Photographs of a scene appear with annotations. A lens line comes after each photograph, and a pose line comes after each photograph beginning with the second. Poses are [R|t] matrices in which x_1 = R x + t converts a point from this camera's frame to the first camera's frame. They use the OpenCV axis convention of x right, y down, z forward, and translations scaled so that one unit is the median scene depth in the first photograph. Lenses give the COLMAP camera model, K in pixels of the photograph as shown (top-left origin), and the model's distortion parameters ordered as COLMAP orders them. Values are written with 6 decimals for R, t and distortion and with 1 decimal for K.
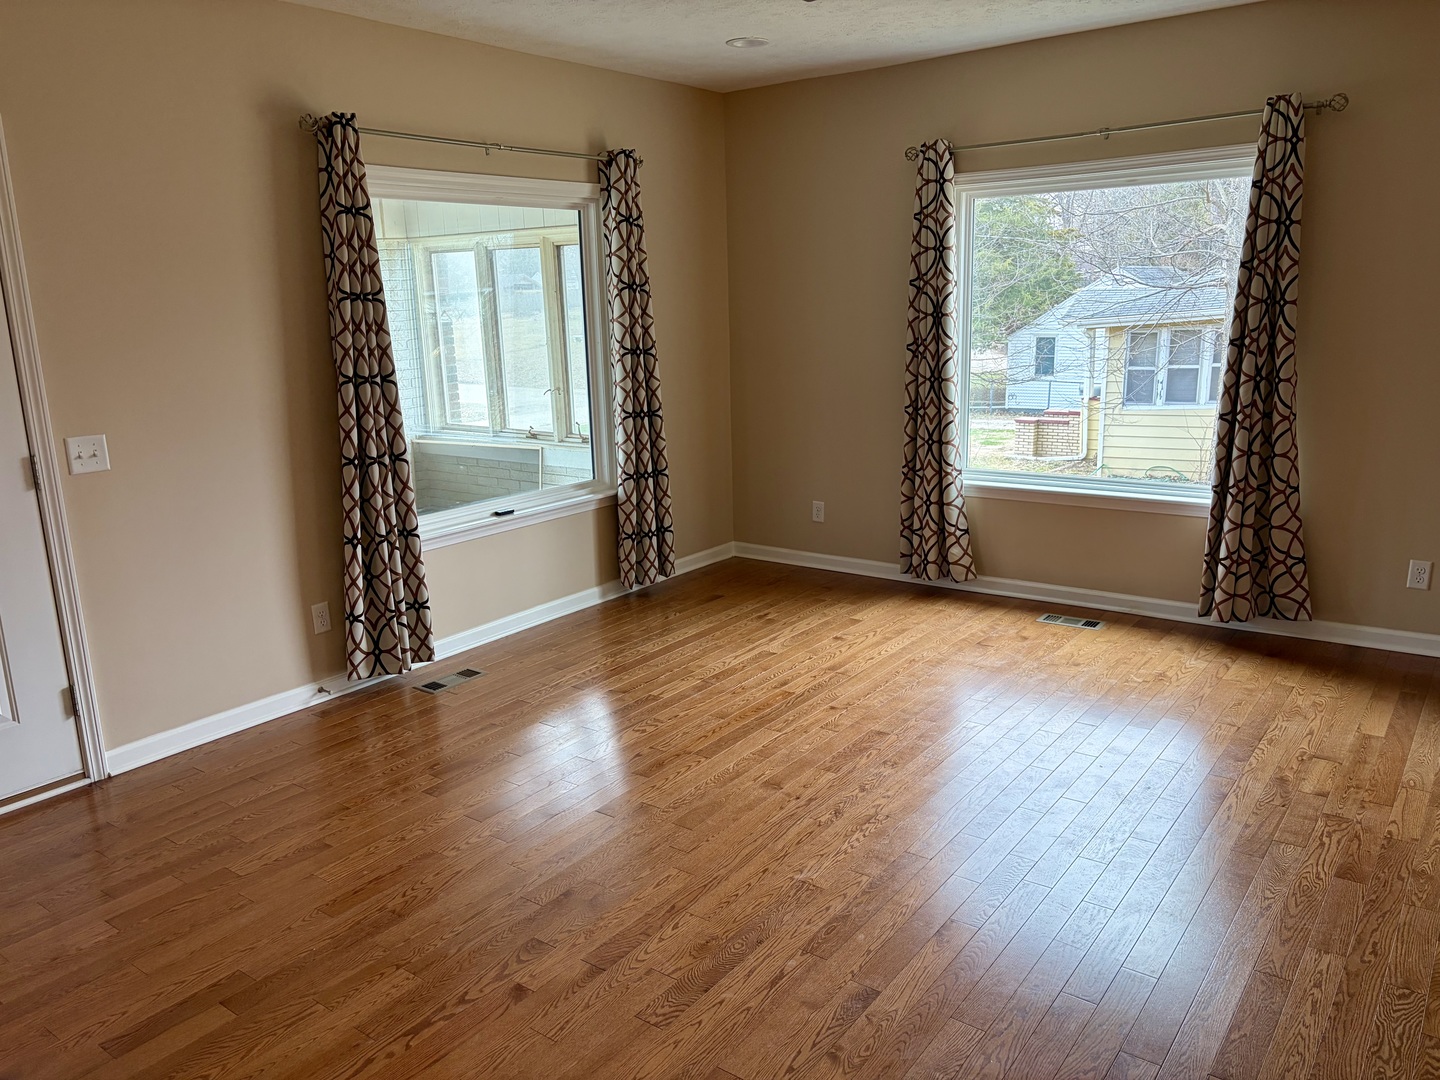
lens RADIAL K [[1086.8, 0, 723.5], [0, 1086.8, 538.6], [0, 0, 1]] dist [0.080934, -0.098752]
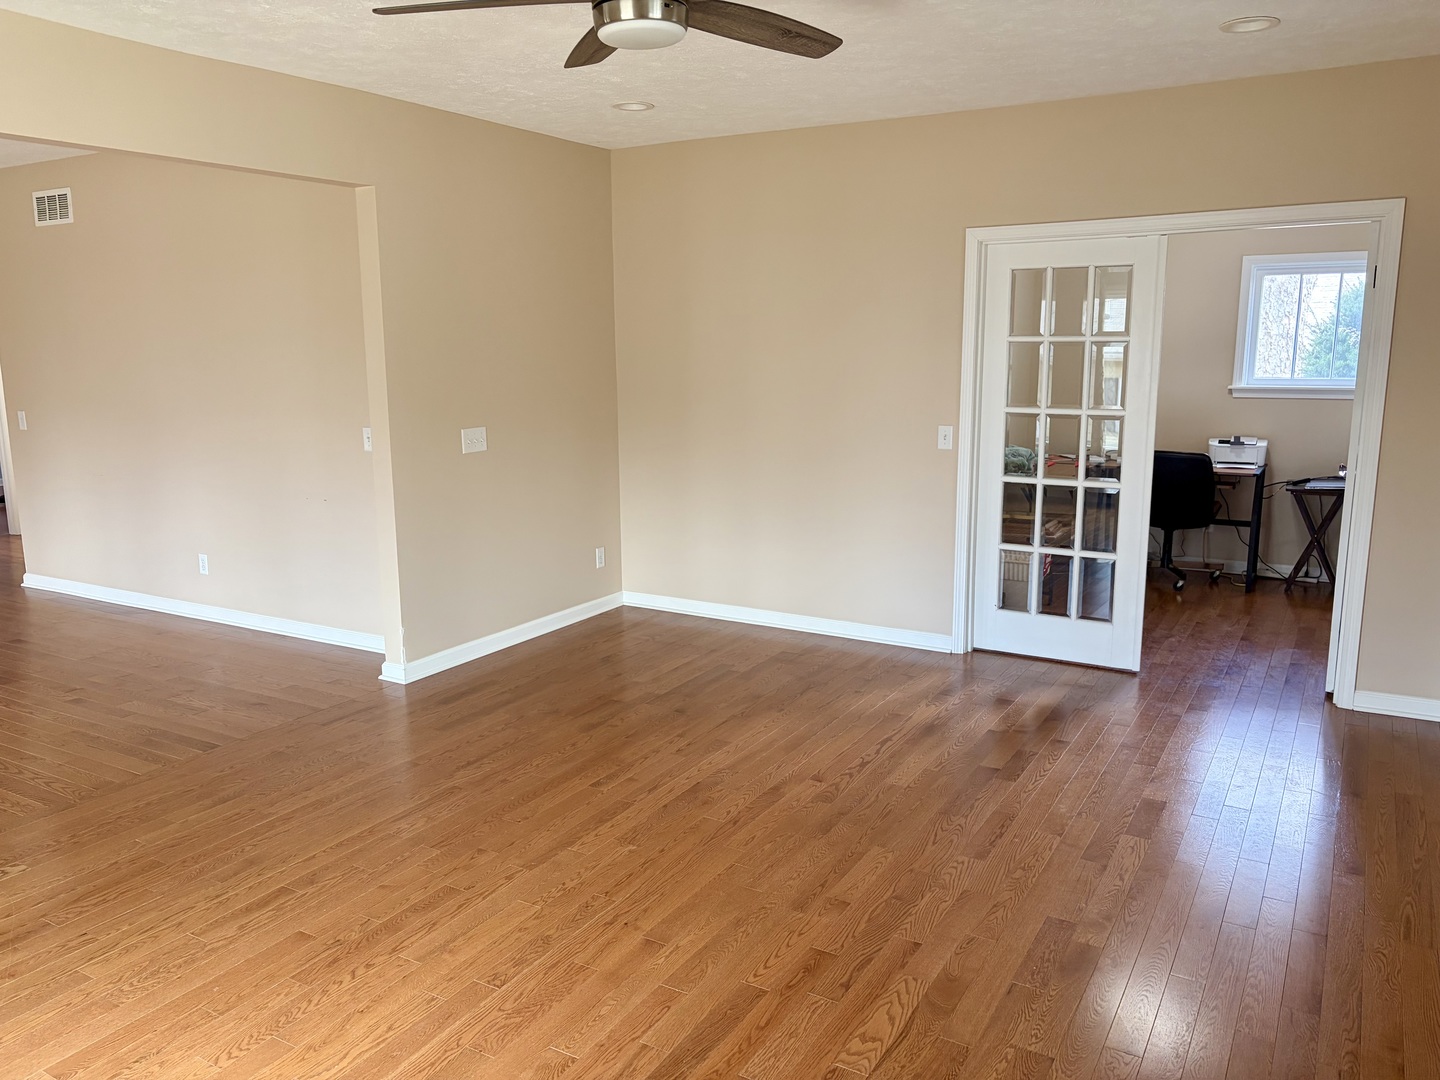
lens RADIAL K [[1093.4, 0, 722.1], [0, 1093.4, 535.8], [0, 0, 1]] dist [0.019884, -0.008431]
pose [[-0.994207, 0.047861, -0.096238, 0.046099], [0.006399, 0.920157, 0.391498, -0.287581], [0.107291, 0.388614, -0.915133, 1.265643]]
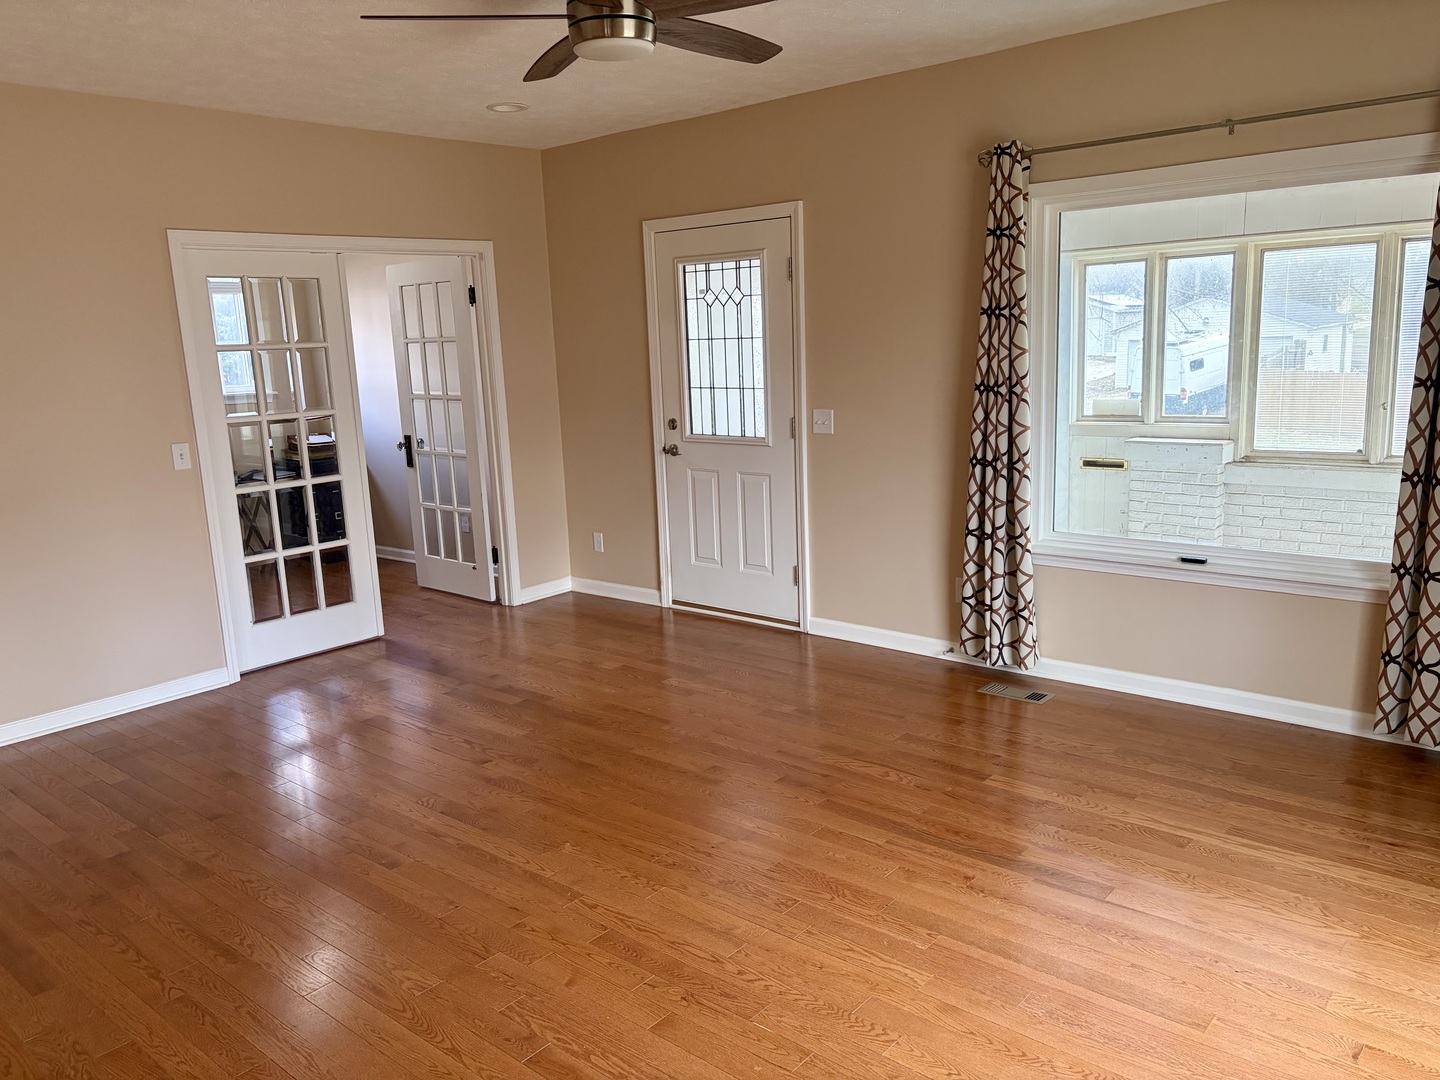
lens RADIAL K [[1086.8, 0, 723.5], [0, 1086.8, 538.6], [0, 0, 1]] dist [0.080934, -0.098752]
pose [[-0.079595, 0.218827, -0.972512, 0.718005], [-0.177680, 0.956870, 0.229849, -0.188861], [0.980864, 0.191091, -0.037281, 0.747974]]
